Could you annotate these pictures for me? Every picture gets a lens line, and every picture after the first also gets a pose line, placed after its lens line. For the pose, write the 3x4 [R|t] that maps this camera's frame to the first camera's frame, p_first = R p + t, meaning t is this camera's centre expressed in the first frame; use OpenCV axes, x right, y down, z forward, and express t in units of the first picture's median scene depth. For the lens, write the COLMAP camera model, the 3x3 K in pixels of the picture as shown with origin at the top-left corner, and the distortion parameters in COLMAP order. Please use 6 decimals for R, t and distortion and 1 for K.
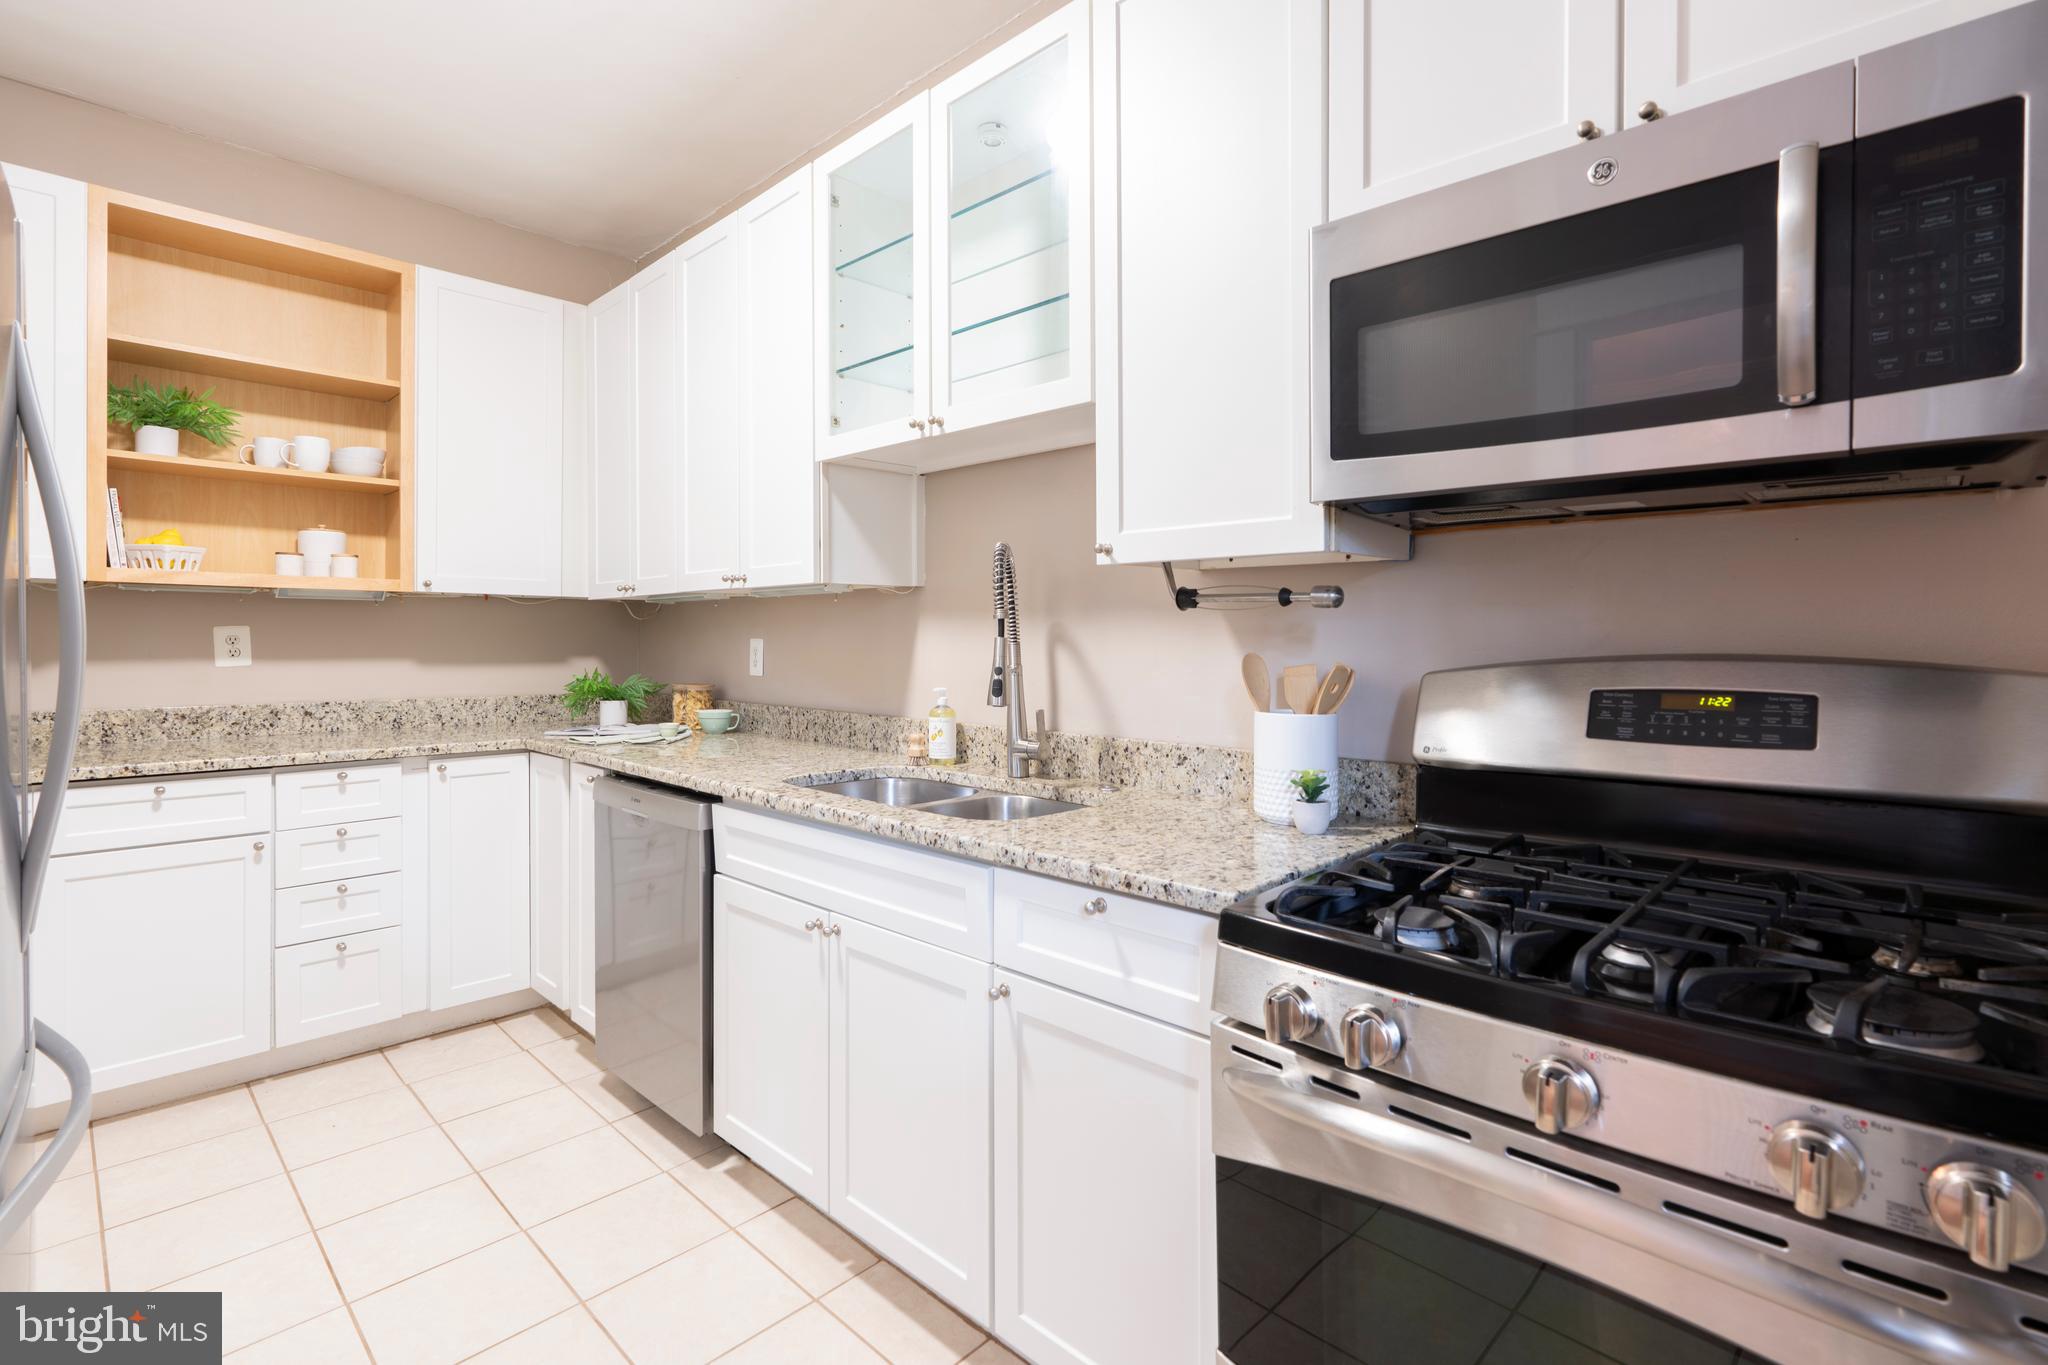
lens RADIAL K [[944.4, 0, 1024.5], [0, 944.4, 624.5], [0, 0, 1]] dist [0.000155, 0.000065]
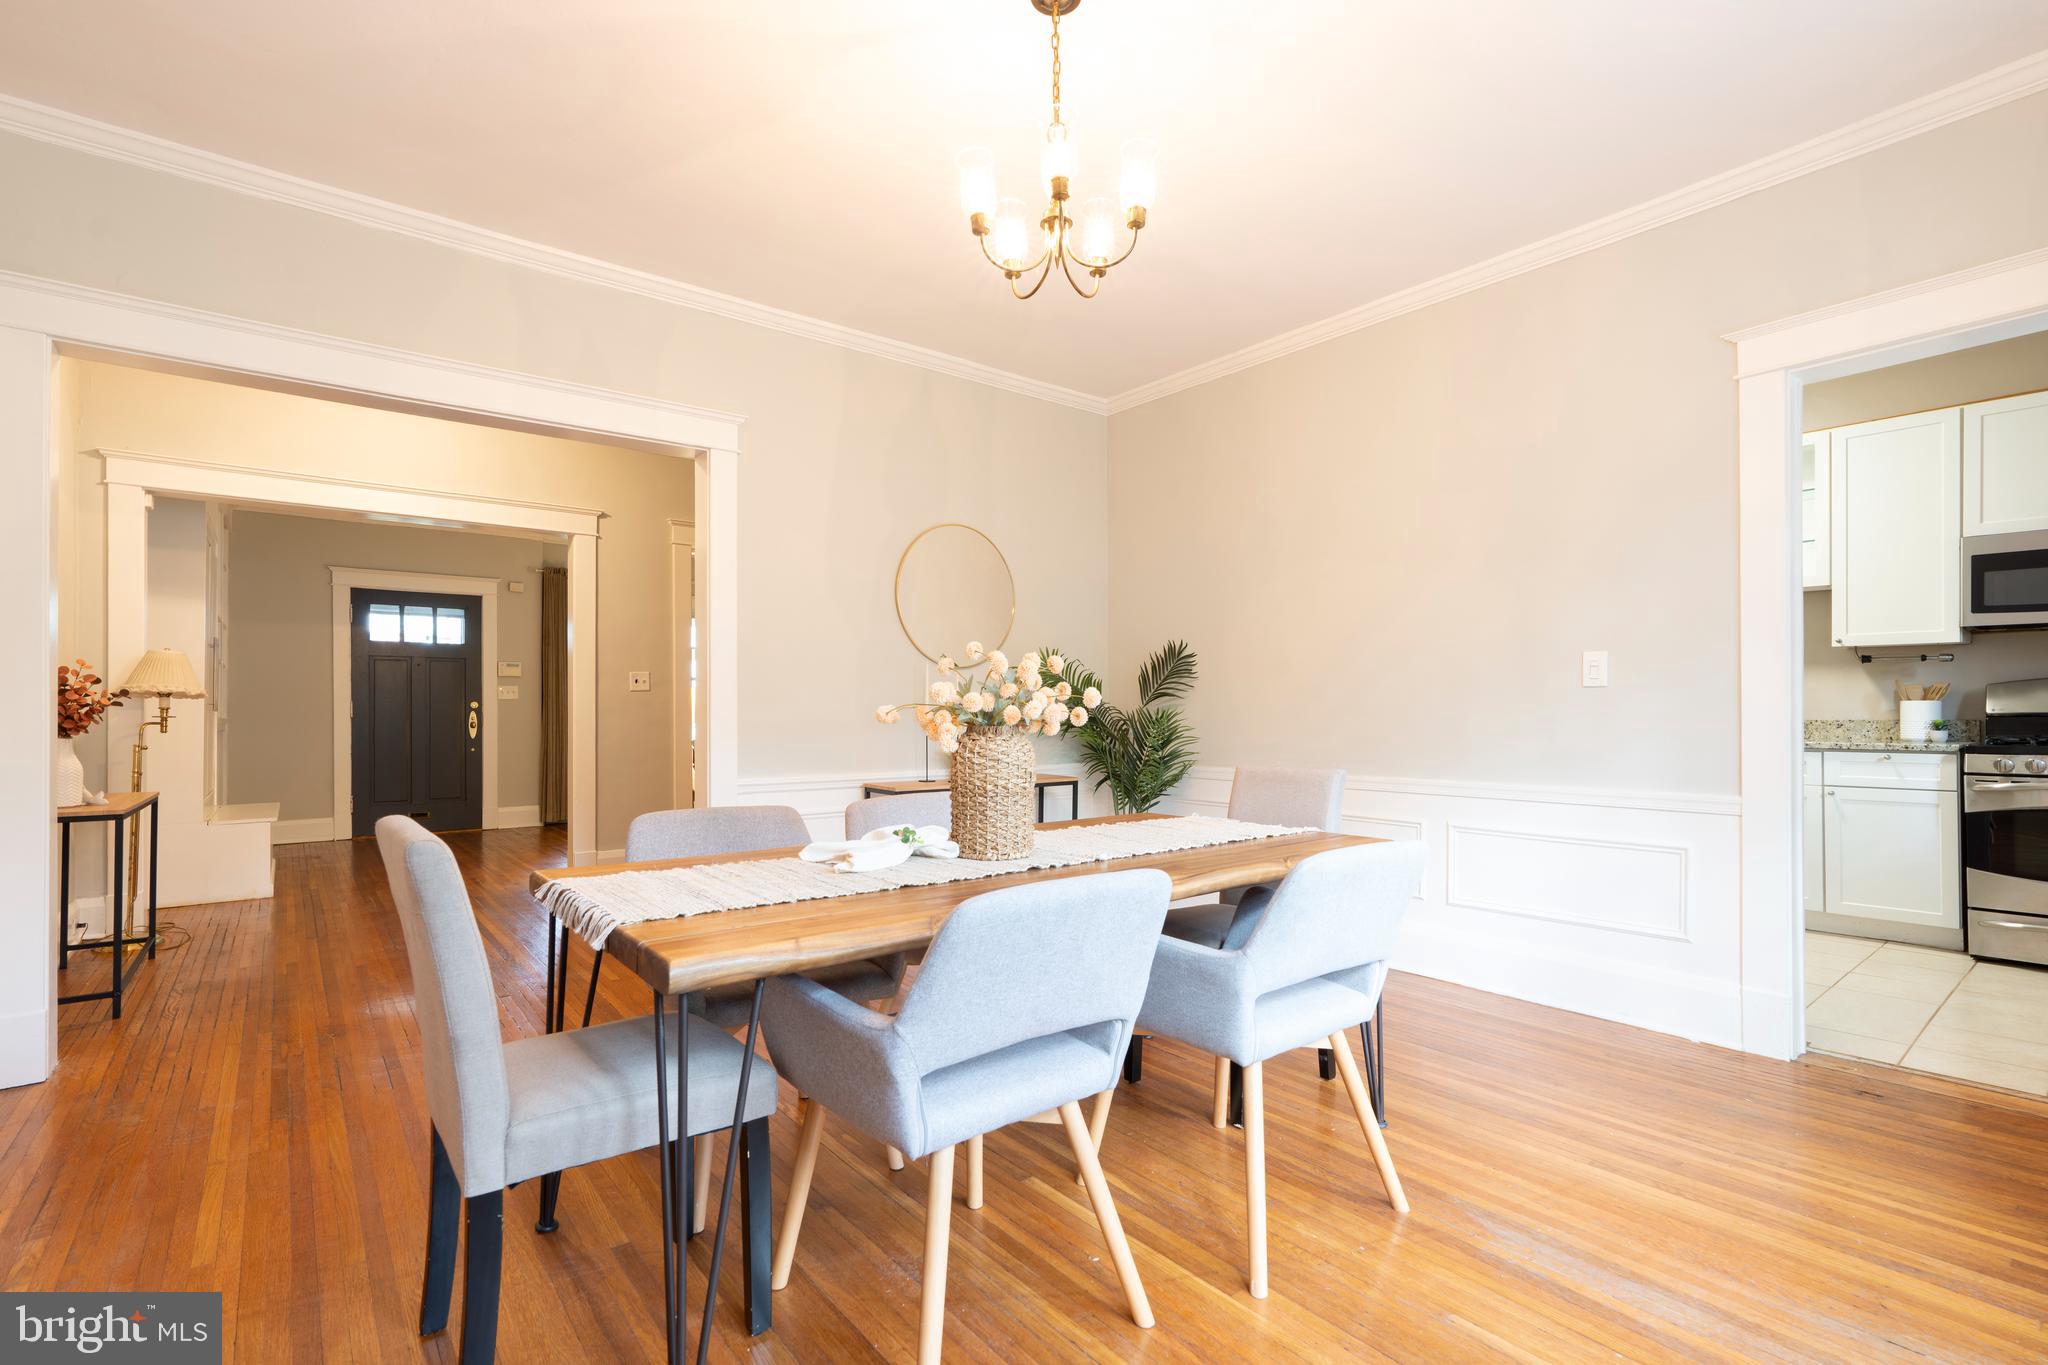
lens RADIAL K [[931.3, 0, 1034.9], [0, 931.3, 677.4], [0, 0, 1]] dist [-0.000301, 0.000273]
pose [[0.991856, -0.006347, -0.127205, -1.990023], [0.003873, 0.999799, -0.019687, 0.073000], [0.127304, 0.019034, 0.991681, -2.068654]]
